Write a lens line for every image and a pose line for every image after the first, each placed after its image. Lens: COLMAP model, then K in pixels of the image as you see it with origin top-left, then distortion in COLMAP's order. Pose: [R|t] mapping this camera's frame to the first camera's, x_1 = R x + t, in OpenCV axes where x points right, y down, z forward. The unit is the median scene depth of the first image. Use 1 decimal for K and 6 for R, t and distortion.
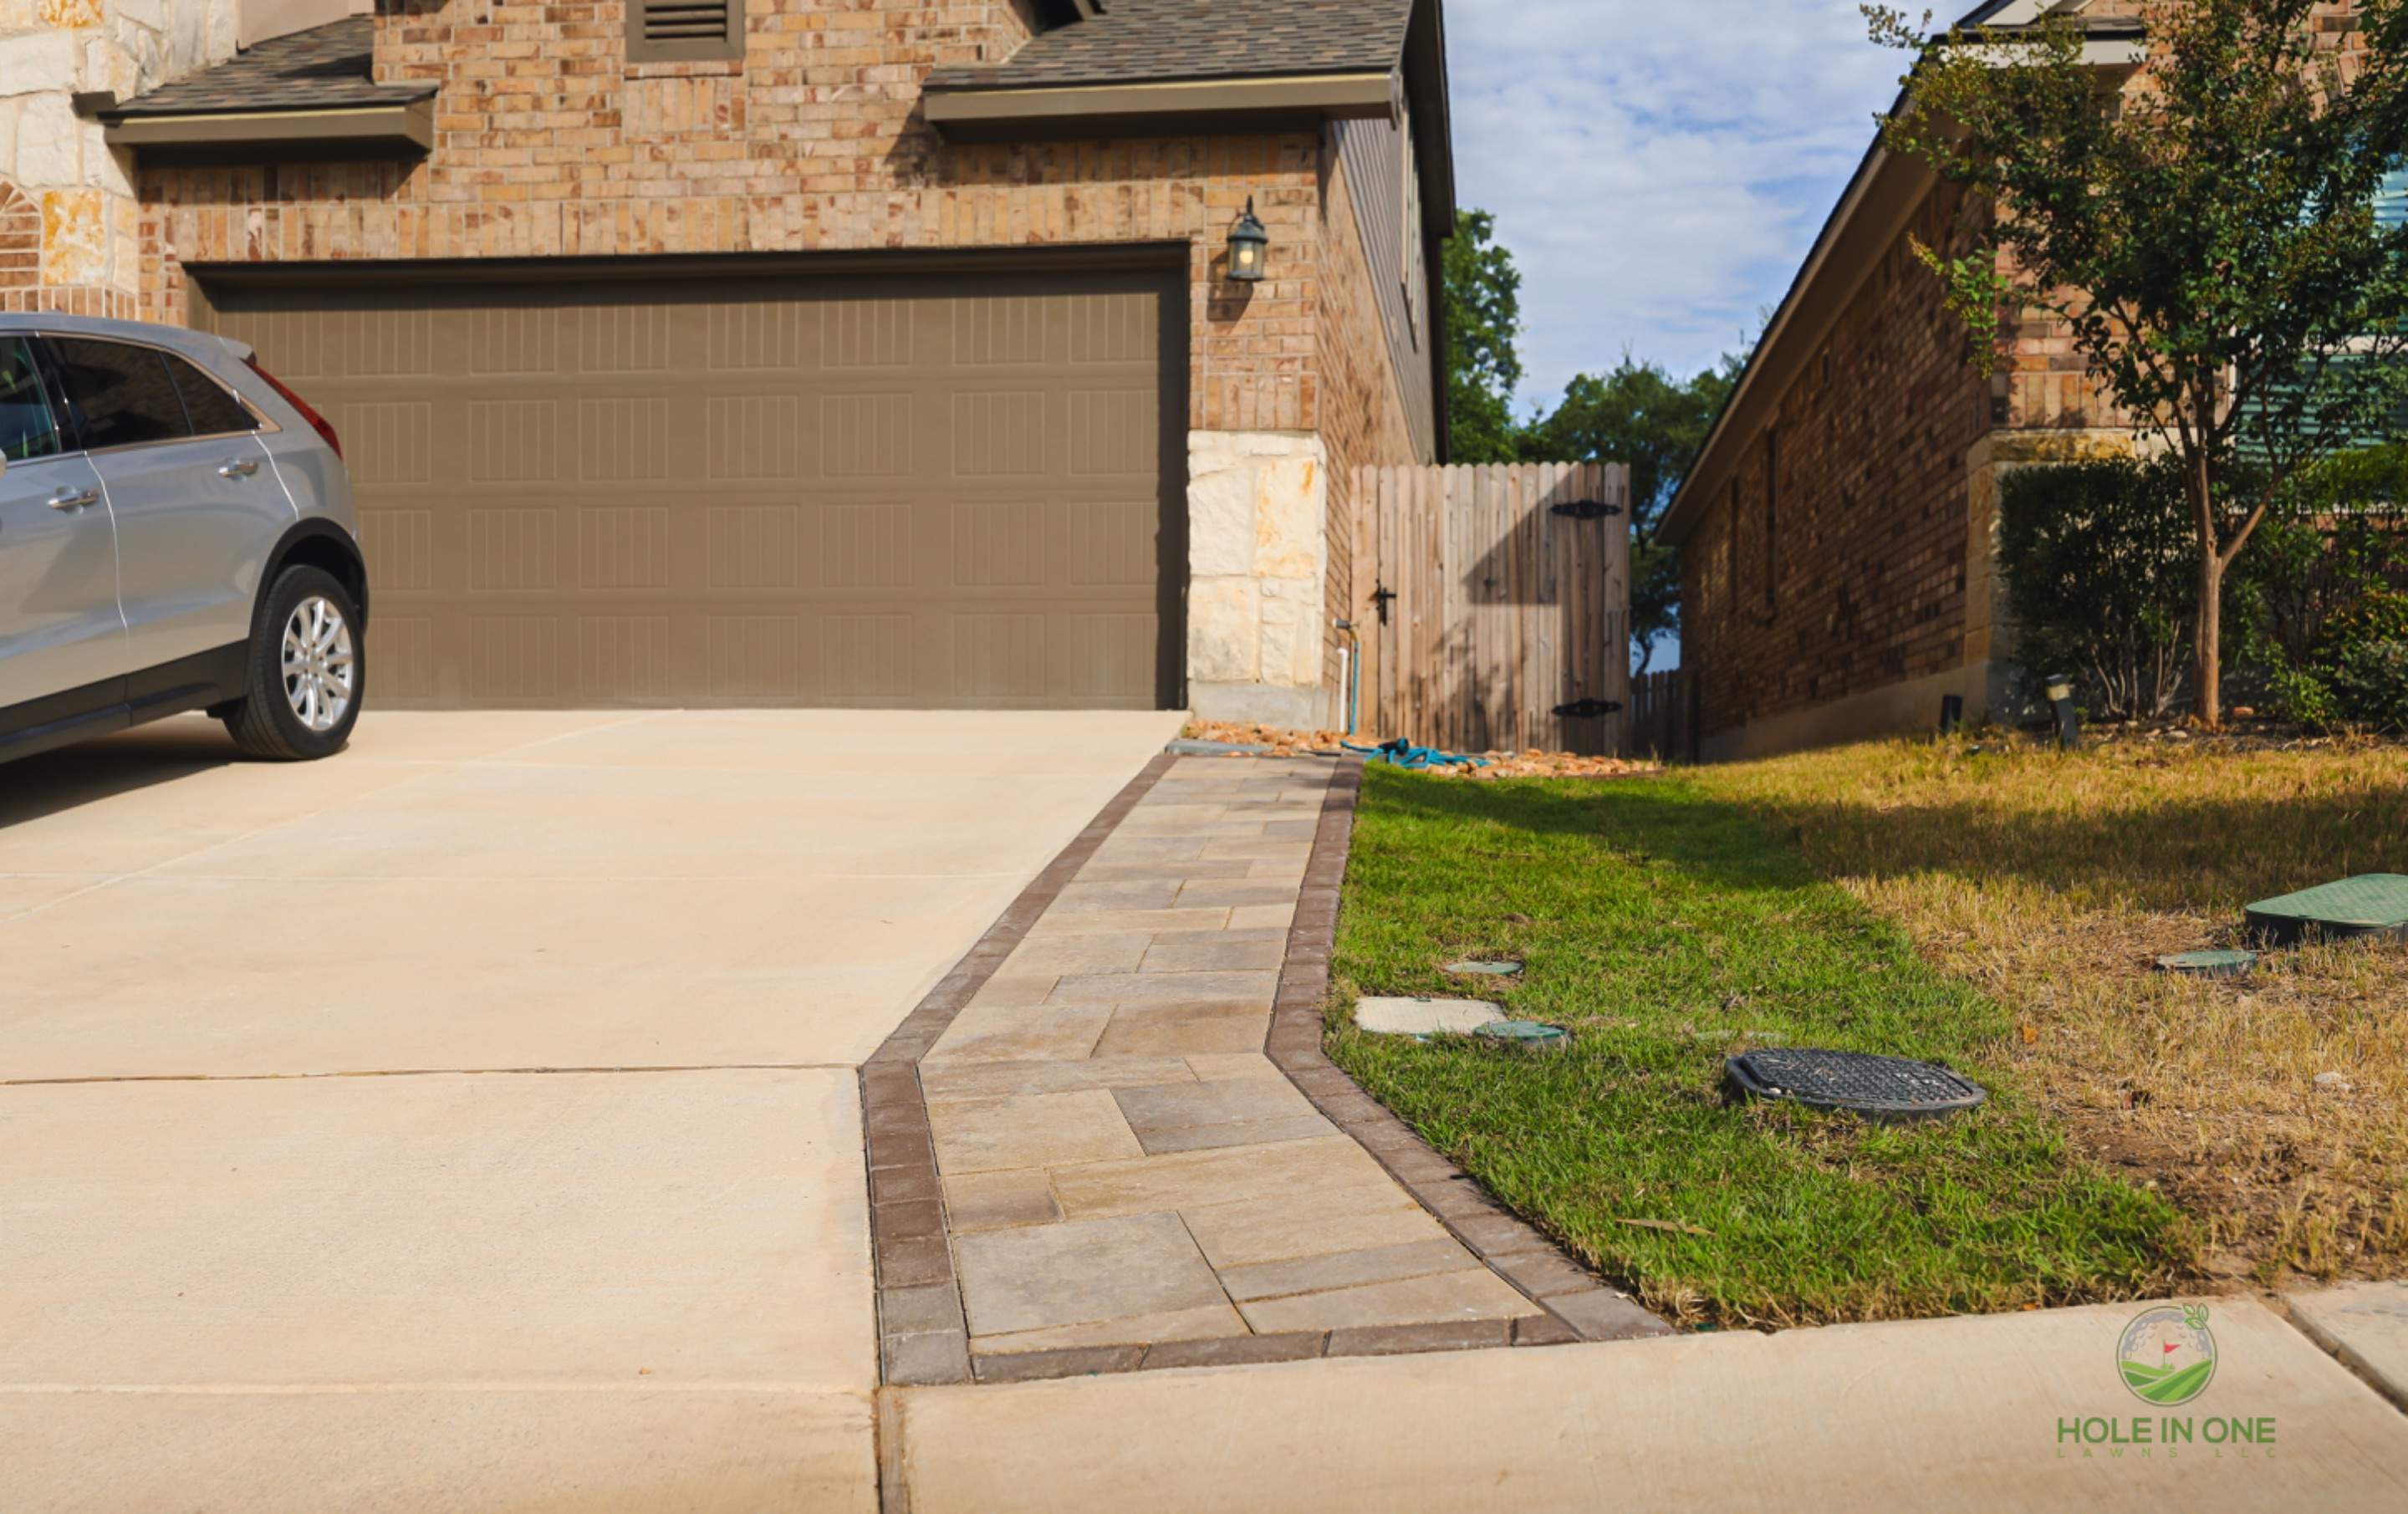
lens RADIAL K [[2363.9, 0, 1235.1], [0, 2363.9, 835.7], [0, 0, 1]] dist [-0.003014, 0.007692]
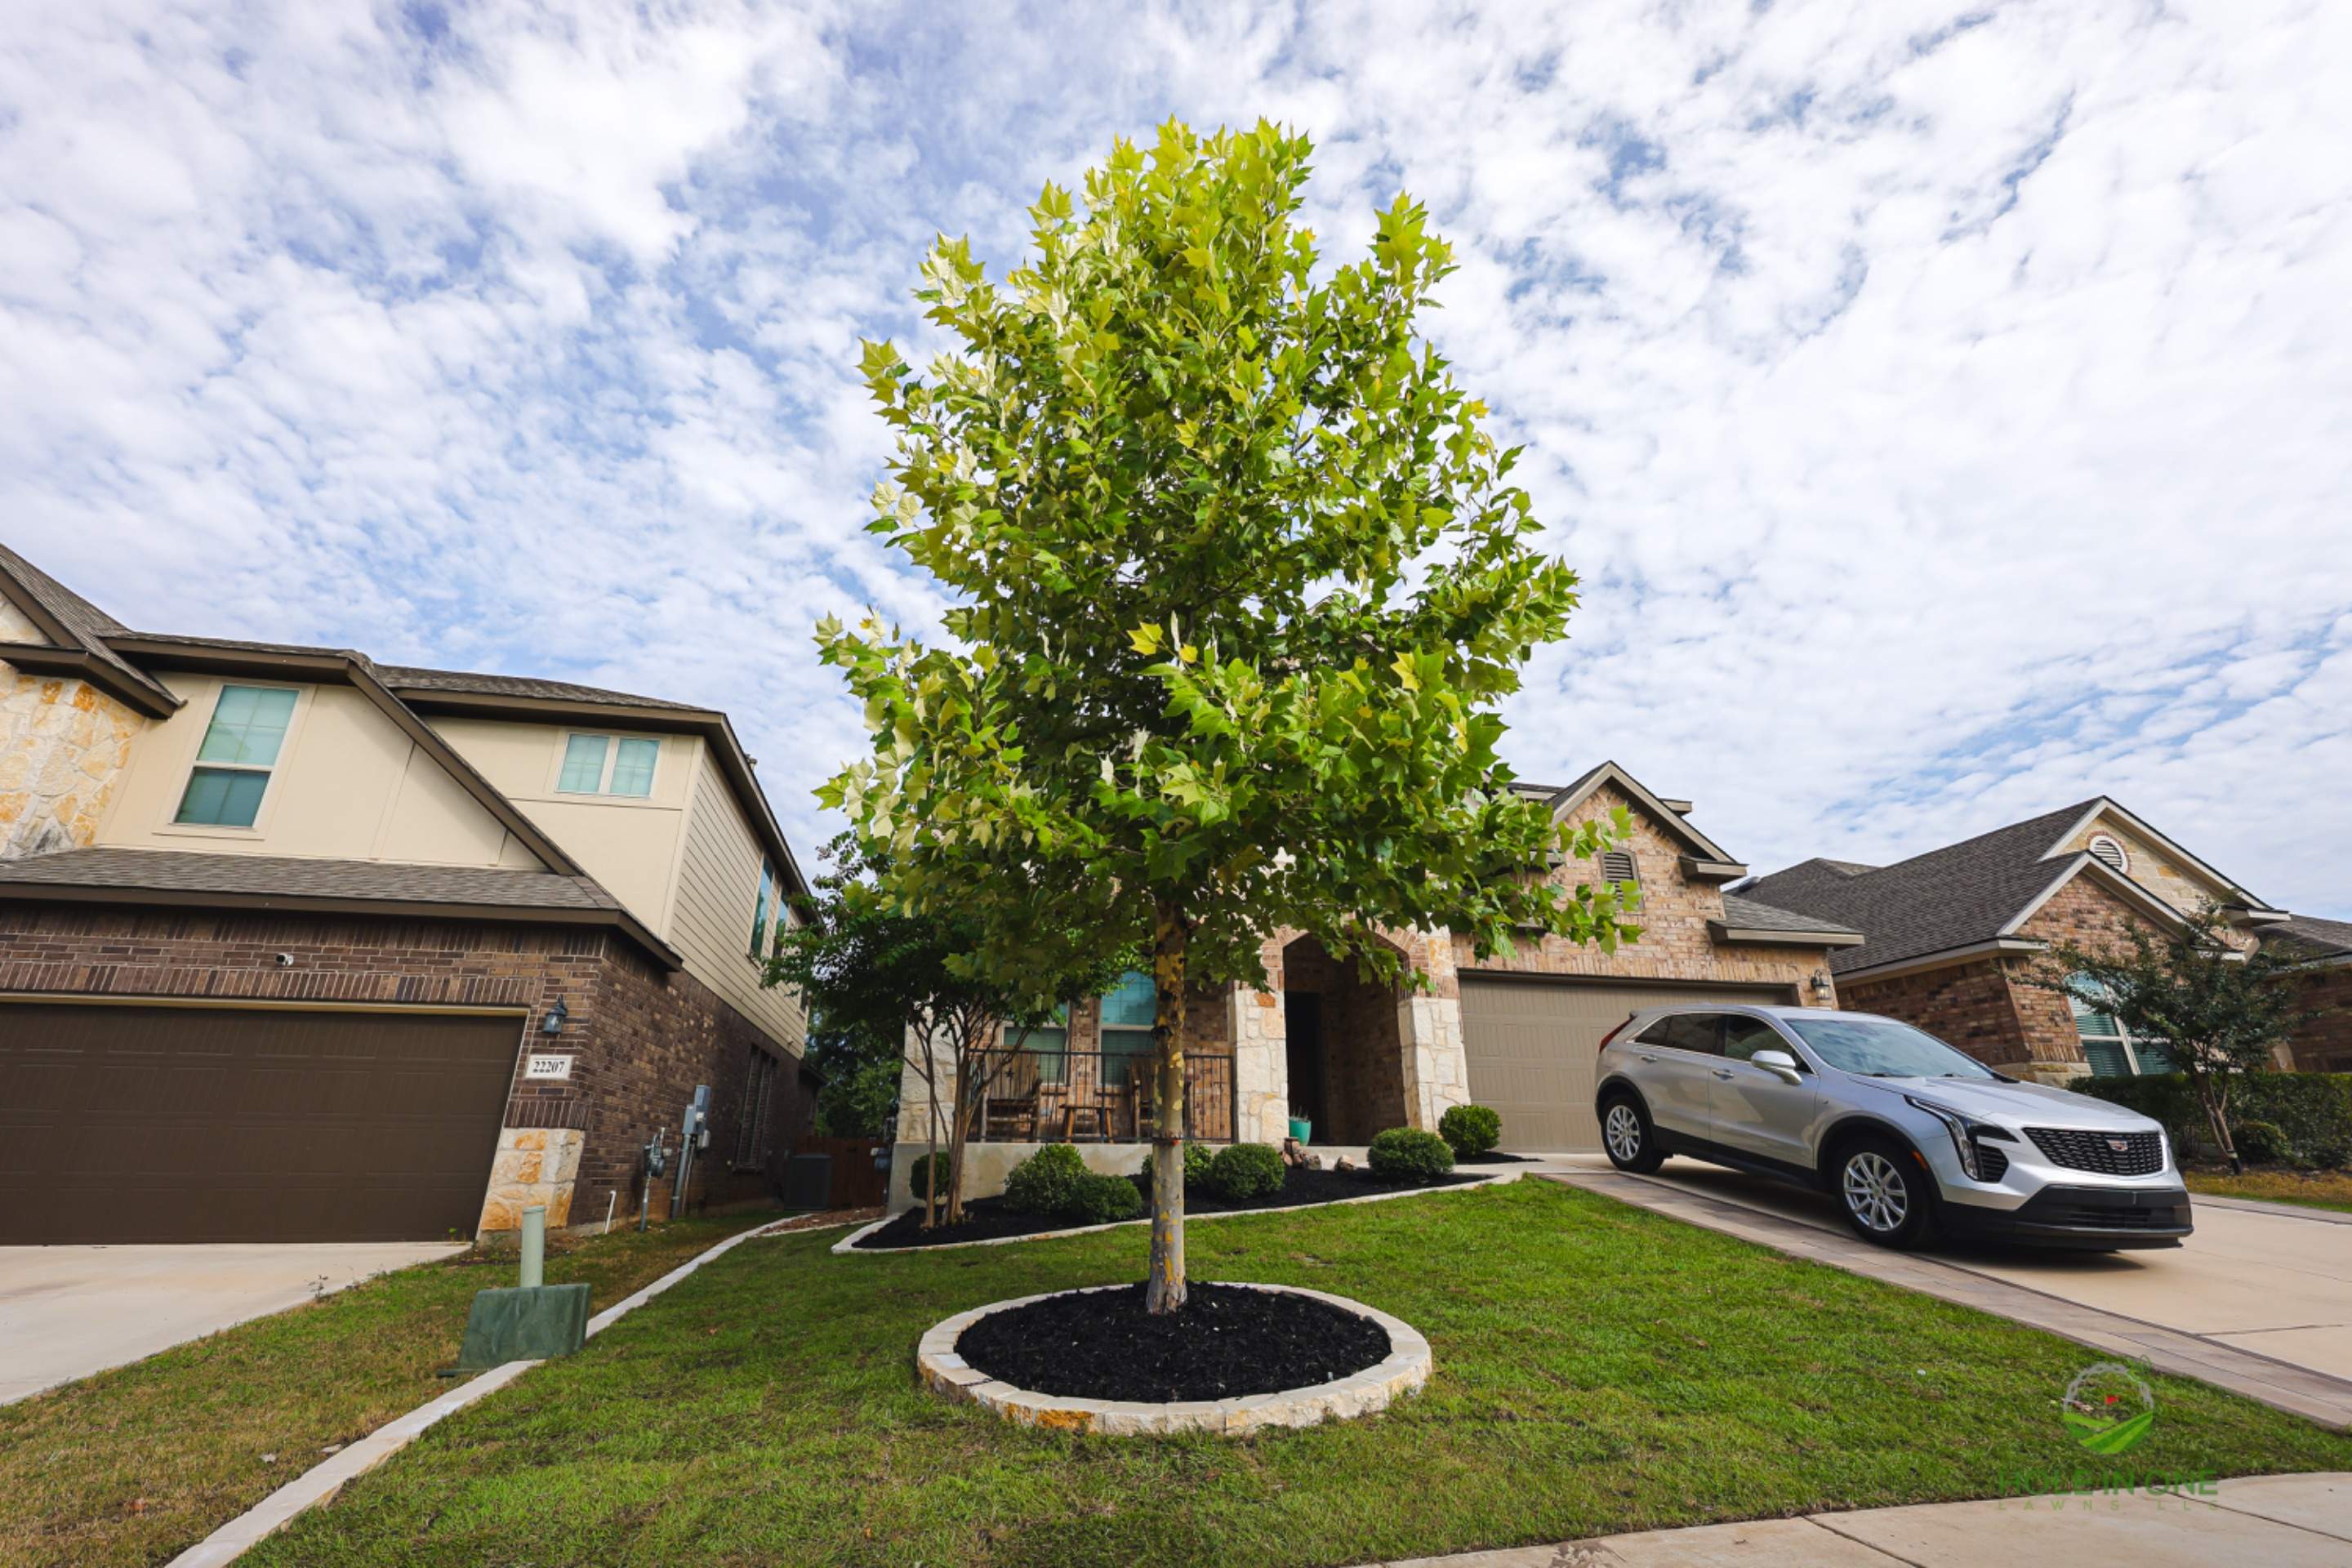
lens RADIAL K [[996.4, 0, 1165.0], [0, 996.4, 785.9], [0, 0, 1]] dist [0.000540, -0.000046]
pose [[0.948463, 0.114228, 0.295583, -1.143735], [0.007057, 0.924927, -0.380080, -0.015915], [-0.316809, 0.362578, 0.876453, 0.079276]]
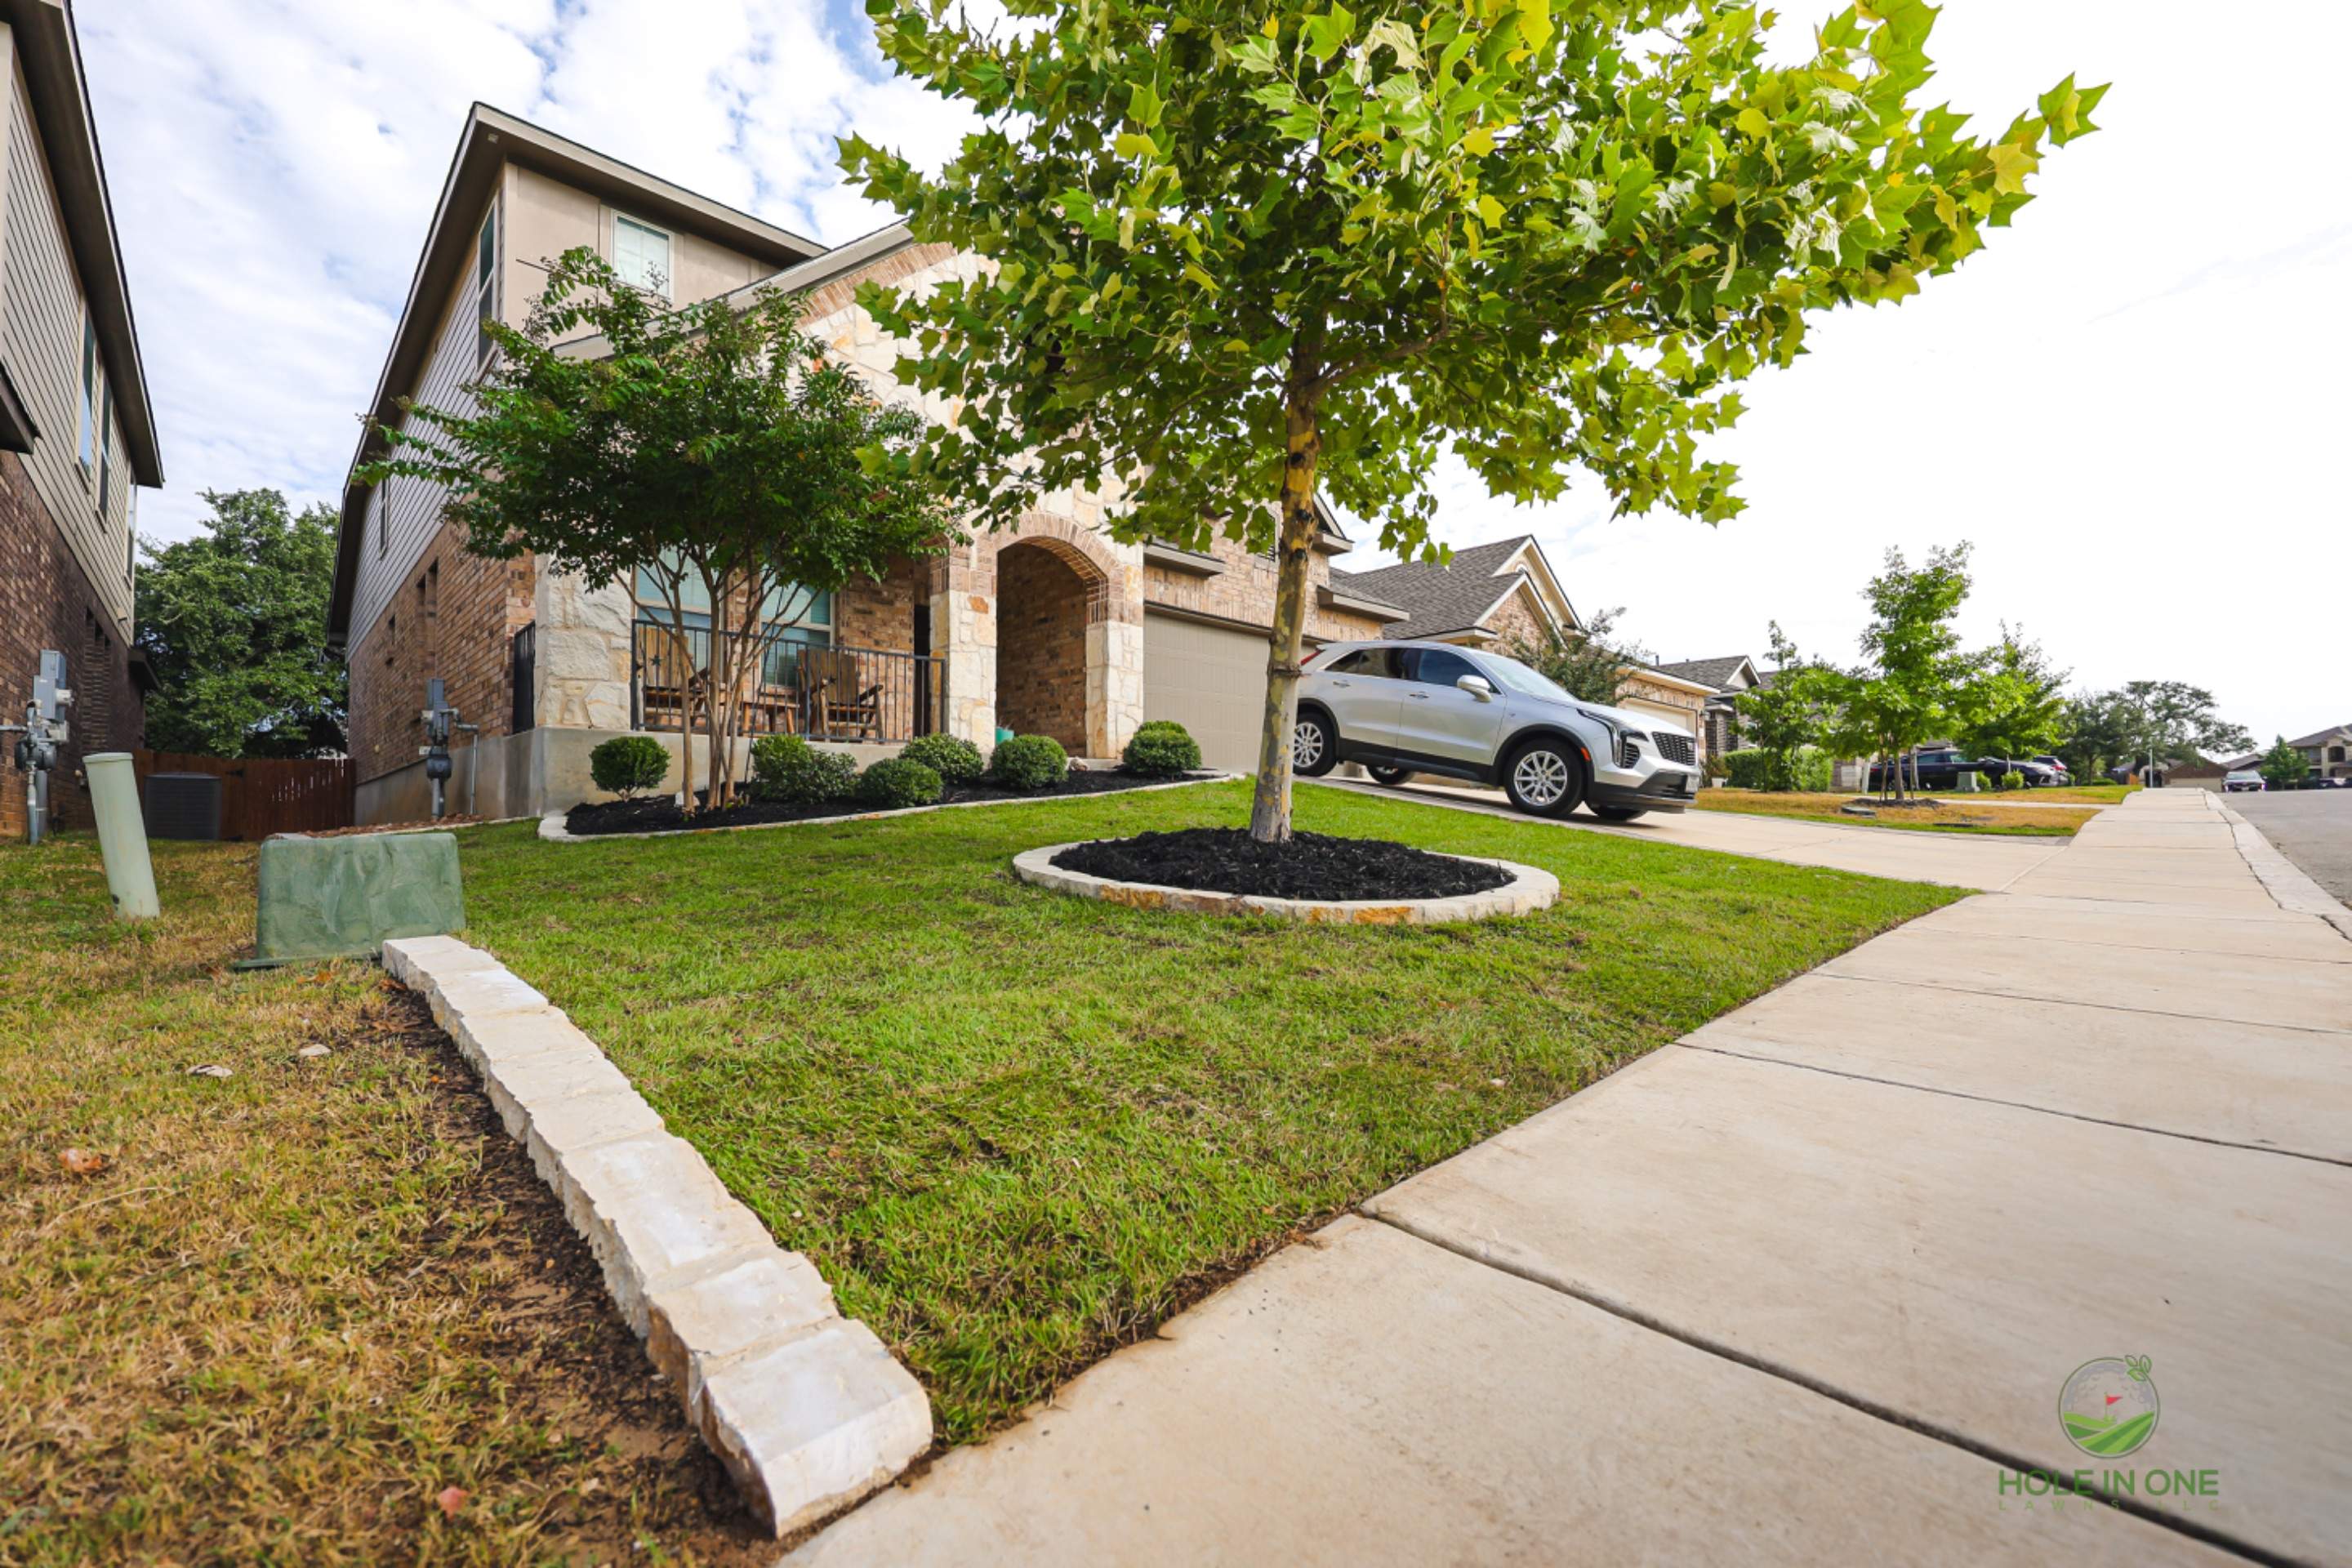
lens RADIAL K [[971.9, 0, 1169.6], [0, 971.9, 790.6], [0, 0, 1]] dist [-0.000850, 0.000102]
pose [[0.633049, 0.020846, 0.773831, -1.325520], [0.021926, 0.998753, -0.044843, 0.024302], [-0.773801, 0.045355, 0.631803, 0.306549]]
